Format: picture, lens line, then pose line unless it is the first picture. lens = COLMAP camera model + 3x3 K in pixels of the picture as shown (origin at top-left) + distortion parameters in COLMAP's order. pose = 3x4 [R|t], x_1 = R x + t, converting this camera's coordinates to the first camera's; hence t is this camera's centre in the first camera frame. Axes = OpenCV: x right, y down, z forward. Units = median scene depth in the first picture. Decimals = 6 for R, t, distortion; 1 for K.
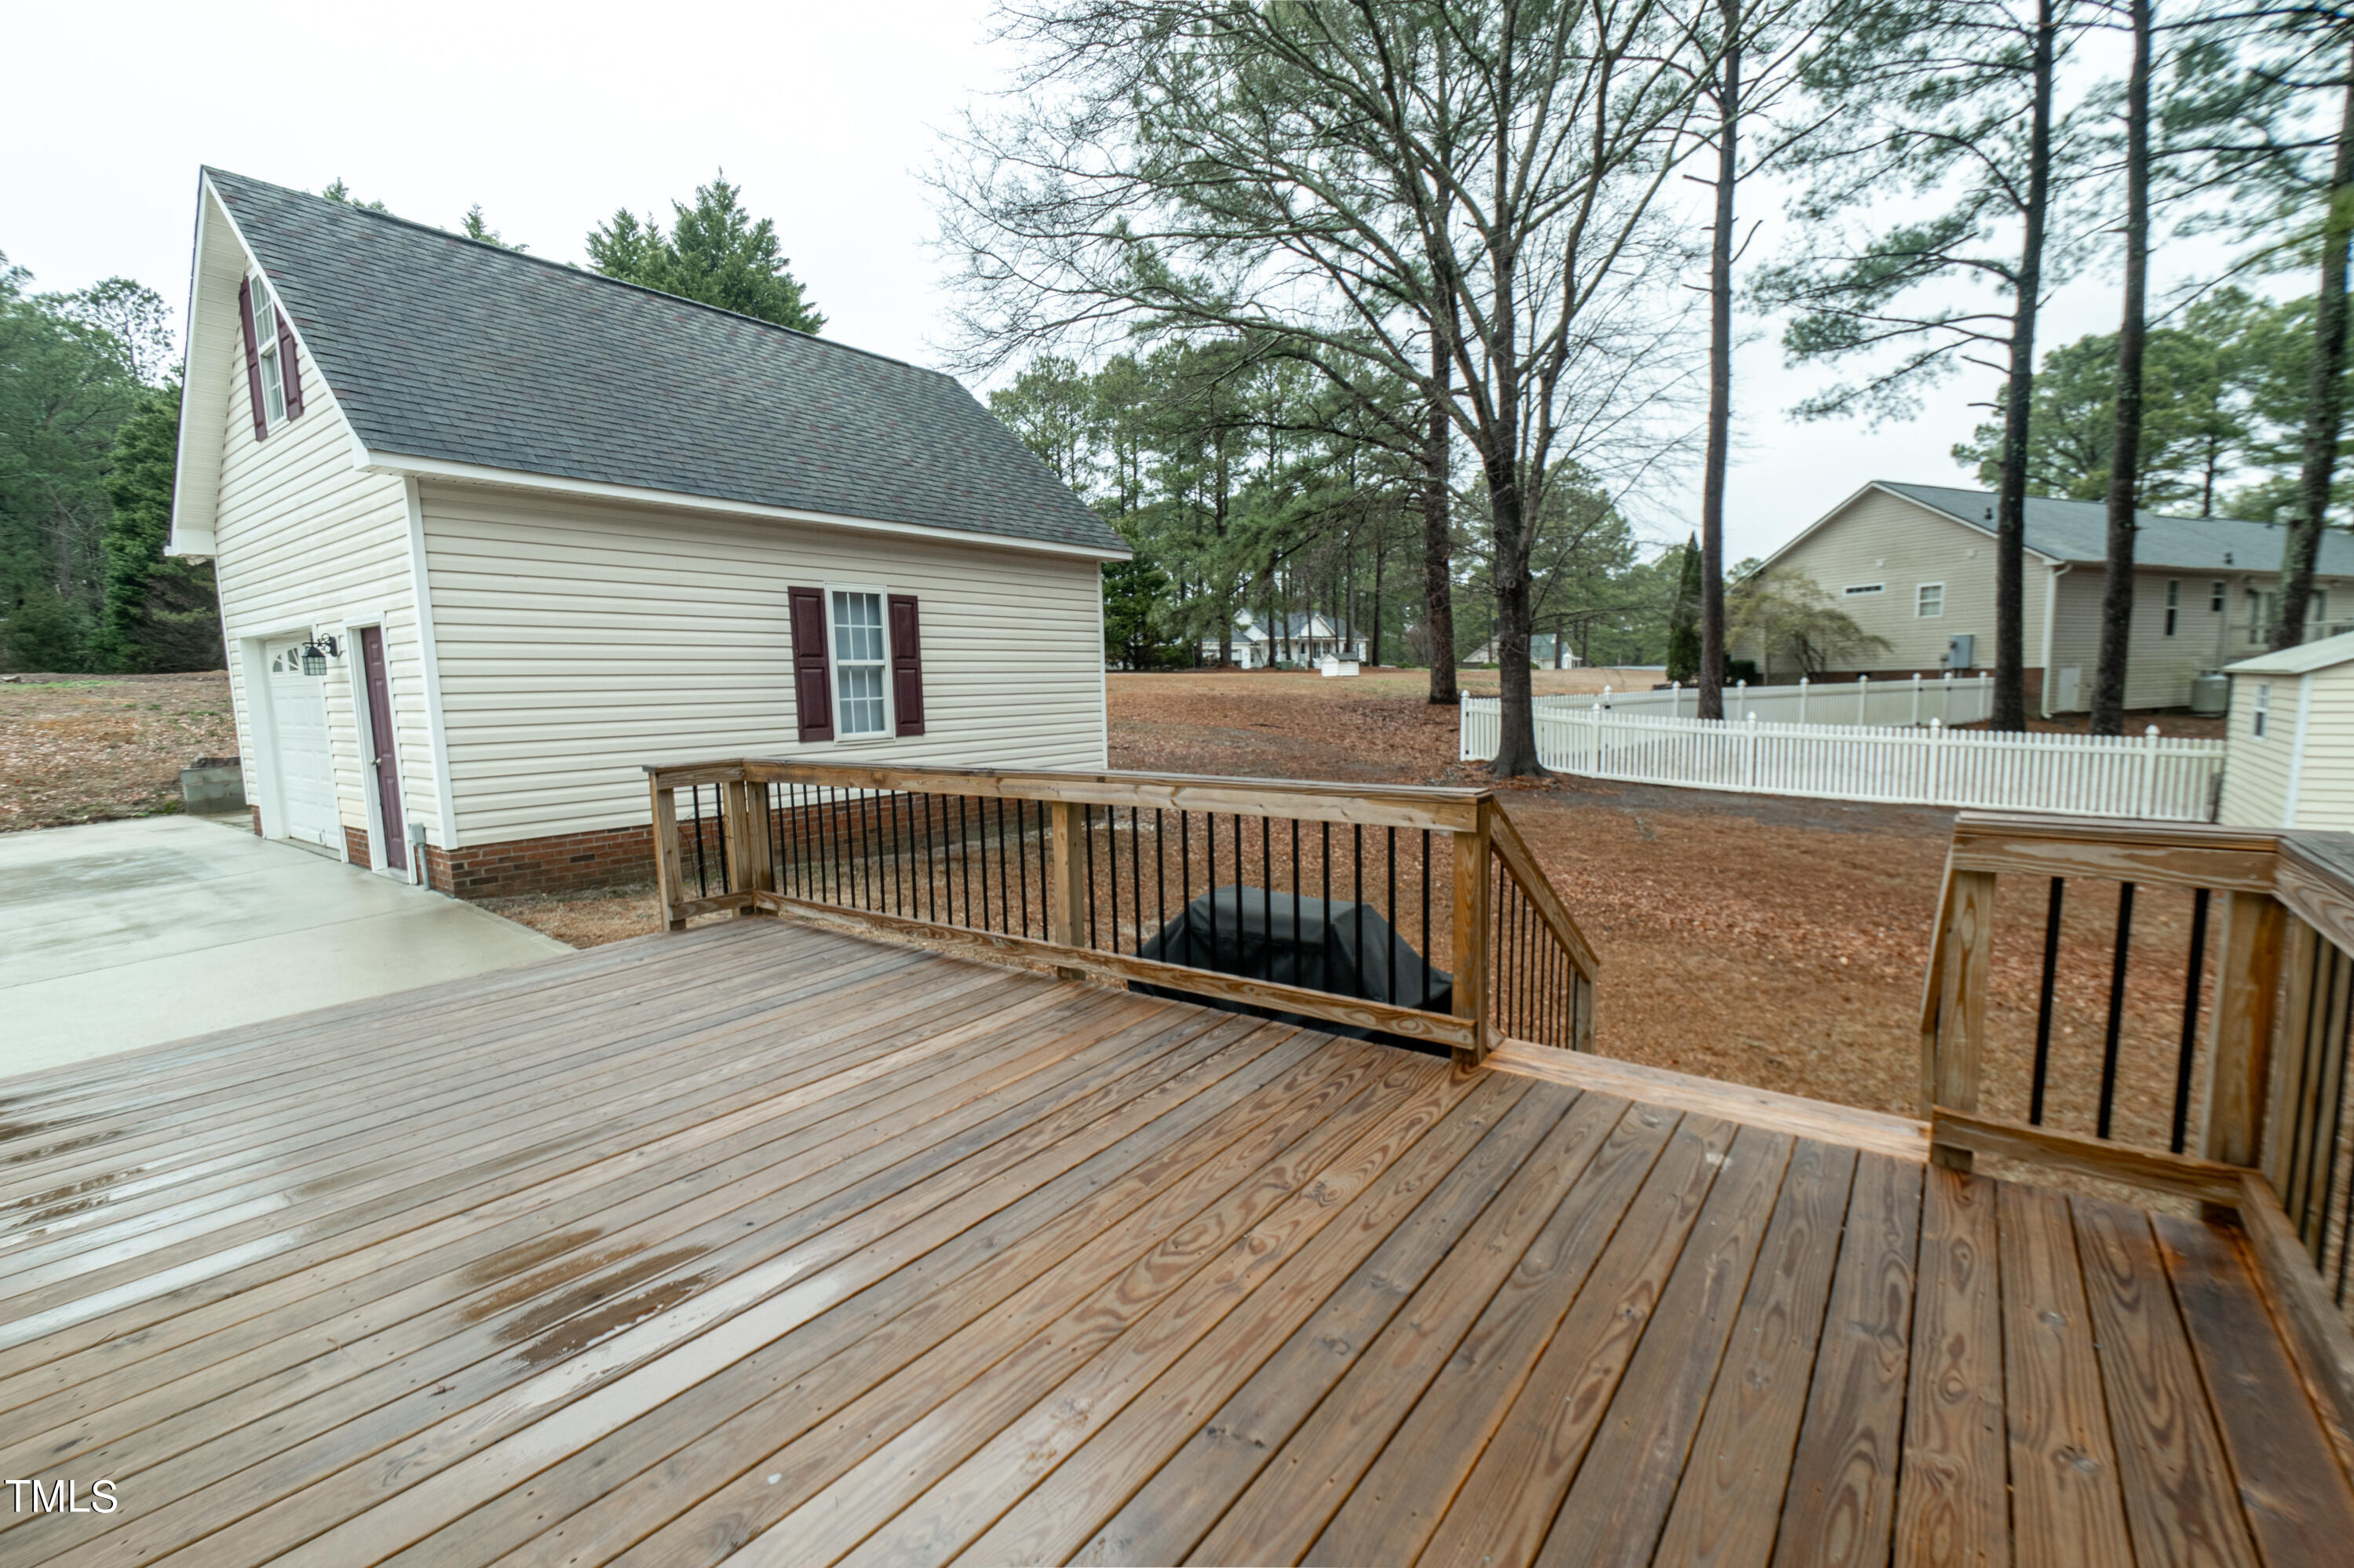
lens RADIAL K [[1059.2, 0, 1171.4], [0, 1059.2, 801.6], [0, 0, 1]] dist [0.003345, 0.000644]
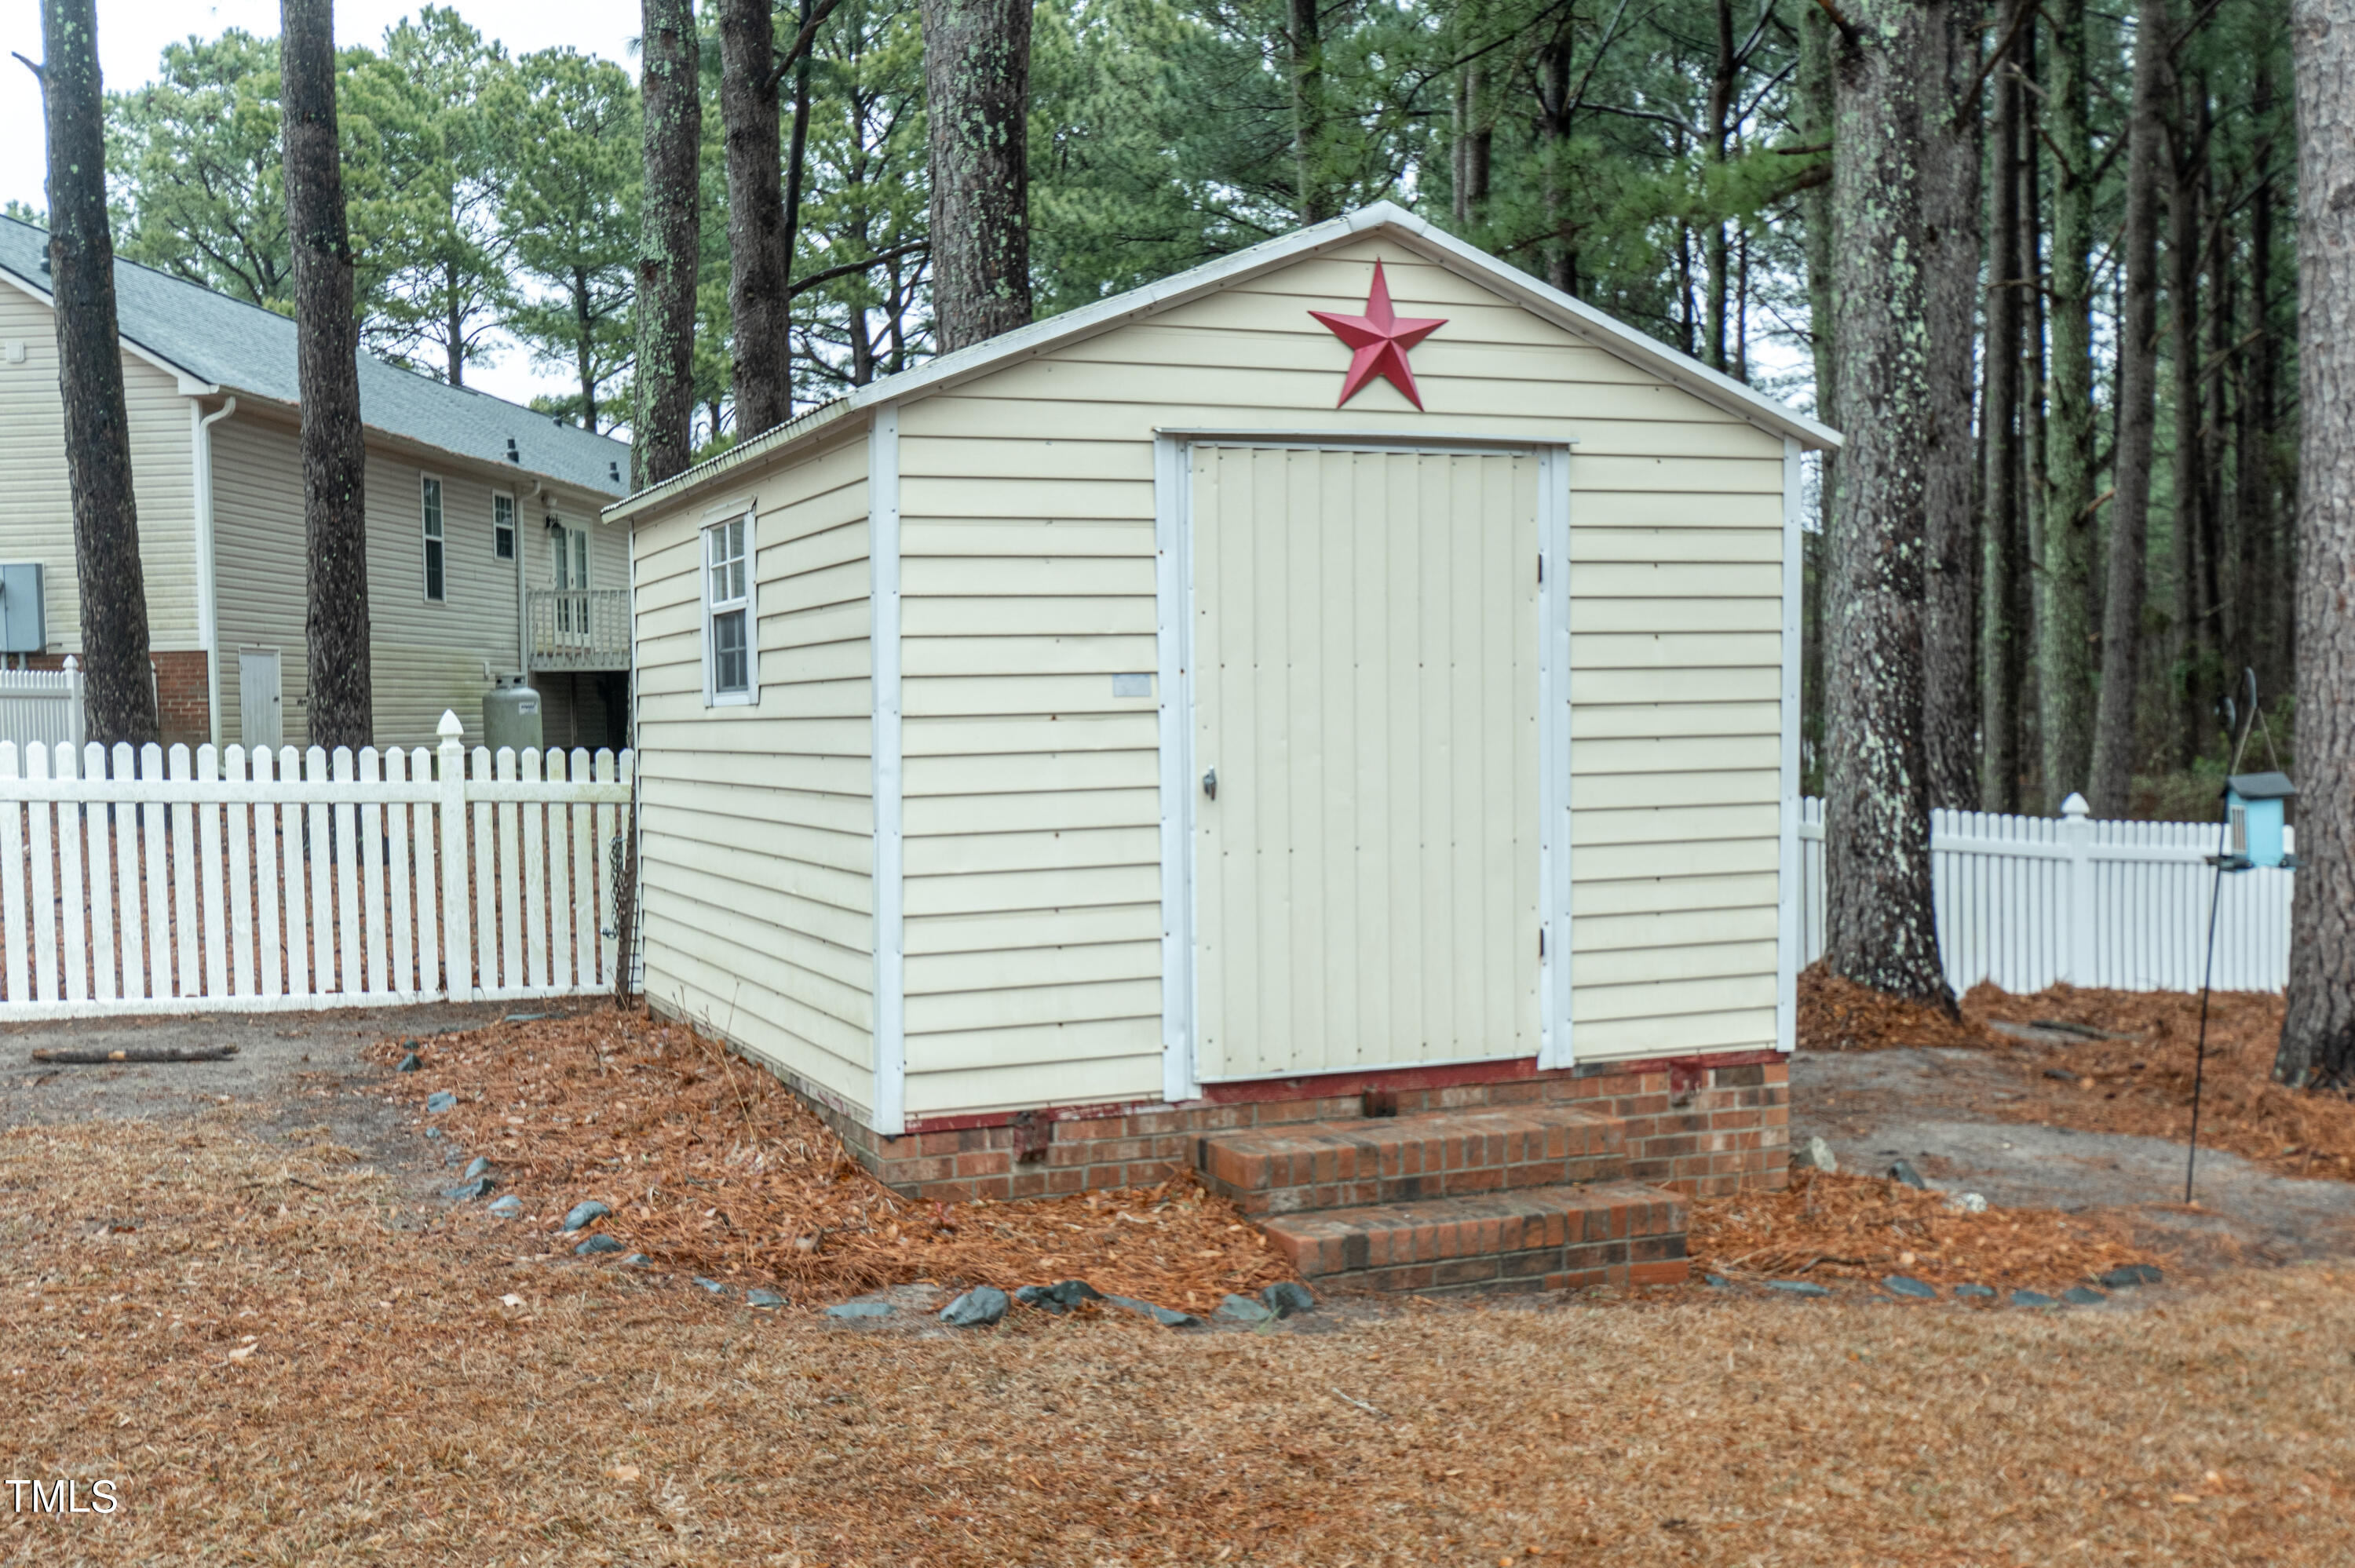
lens RADIAL K [[2324.9, 0, 1176.1], [0, 2324.9, 790.4], [0, 0, 1]] dist [0.020583, 0.000000]
pose [[0.487788, -0.018680, 0.872762, 0.138559], [0.113964, 0.992577, -0.042451, 0.002314], [-0.865491, 0.120171, 0.486296, 0.156854]]
